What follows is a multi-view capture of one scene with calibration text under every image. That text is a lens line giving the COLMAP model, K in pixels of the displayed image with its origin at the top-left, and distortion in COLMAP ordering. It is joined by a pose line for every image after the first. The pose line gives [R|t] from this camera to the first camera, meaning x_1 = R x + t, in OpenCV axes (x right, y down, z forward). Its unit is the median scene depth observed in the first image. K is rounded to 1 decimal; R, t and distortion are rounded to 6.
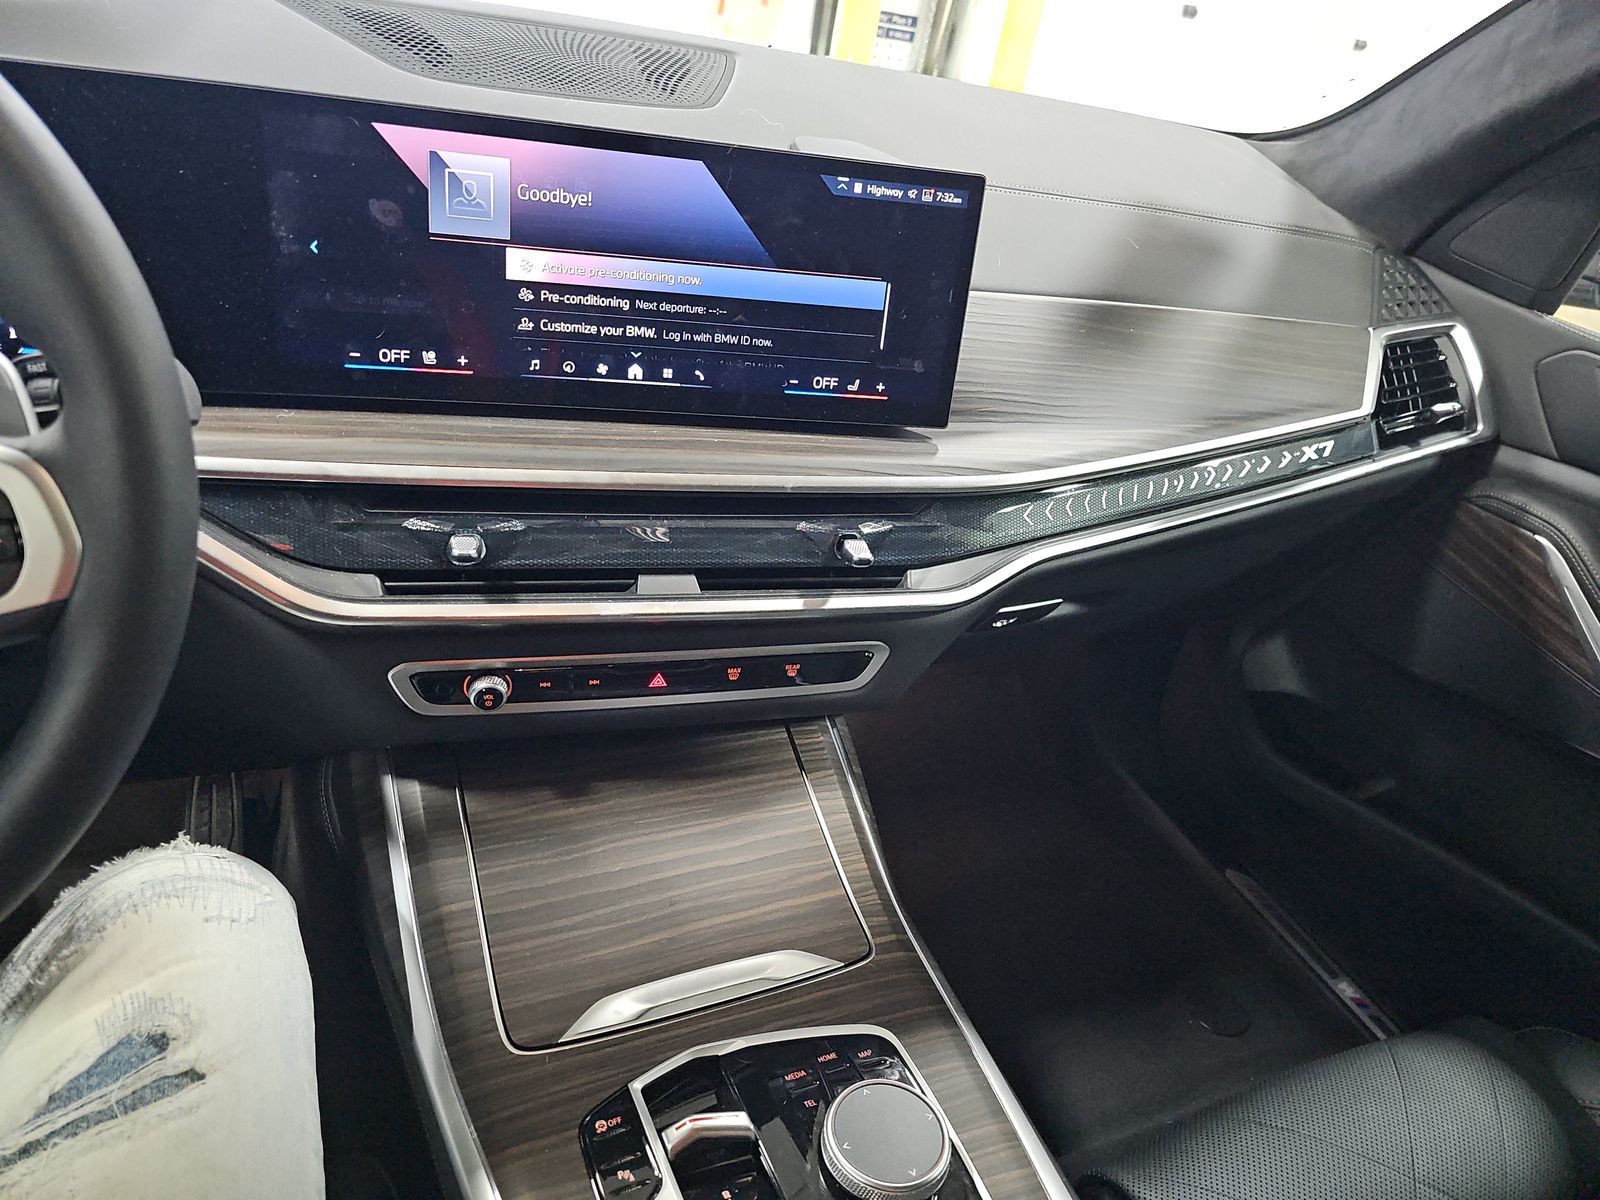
lens RADIAL K [[1054.3, 0, 785.0], [0, 1054.3, 588.6], [0, 0, 1]] dist [0.042952, -0.038007]
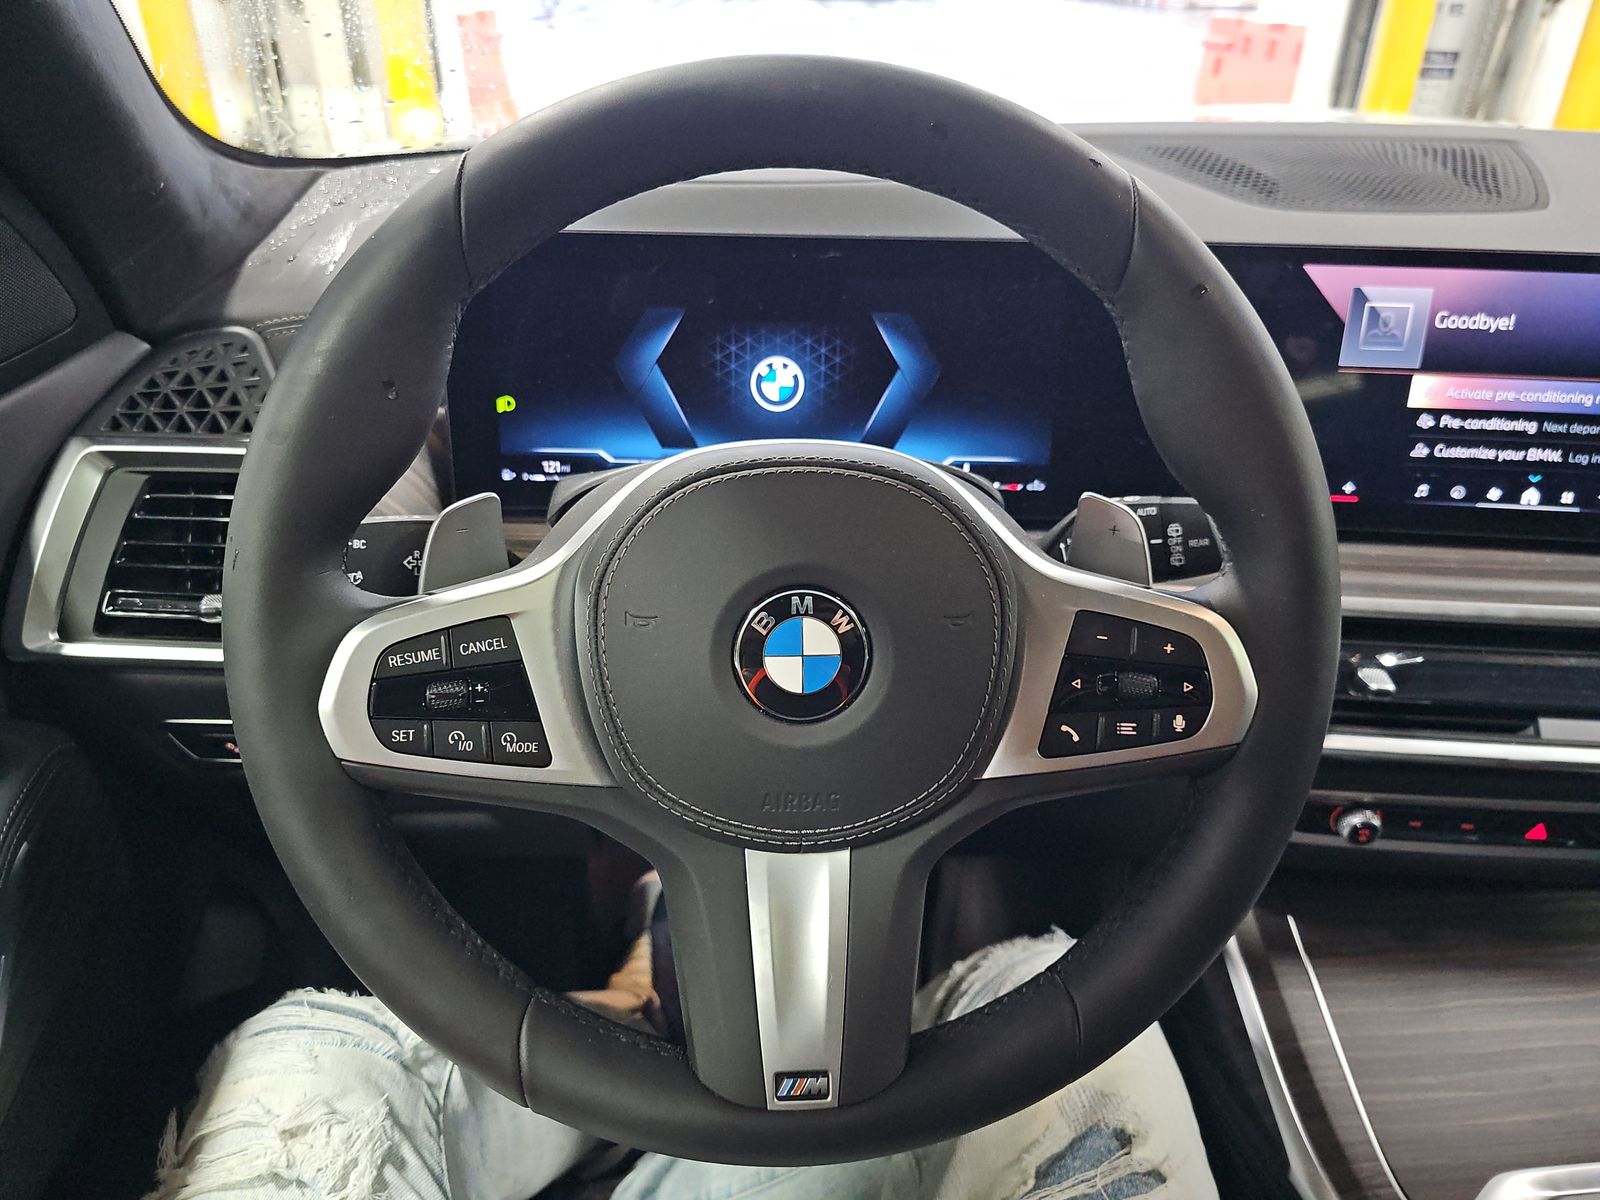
lens RADIAL K [[1054.3, 0, 793.2], [0, 1054.3, 605.4], [0, 0, 1]] dist [0.042952, -0.038007]
pose [[0.929076, 0.043080, -0.367373, -0.409916], [-0.061084, 0.997427, -0.037516, -0.035591], [0.364811, 0.057295, 0.929317, -0.111266]]
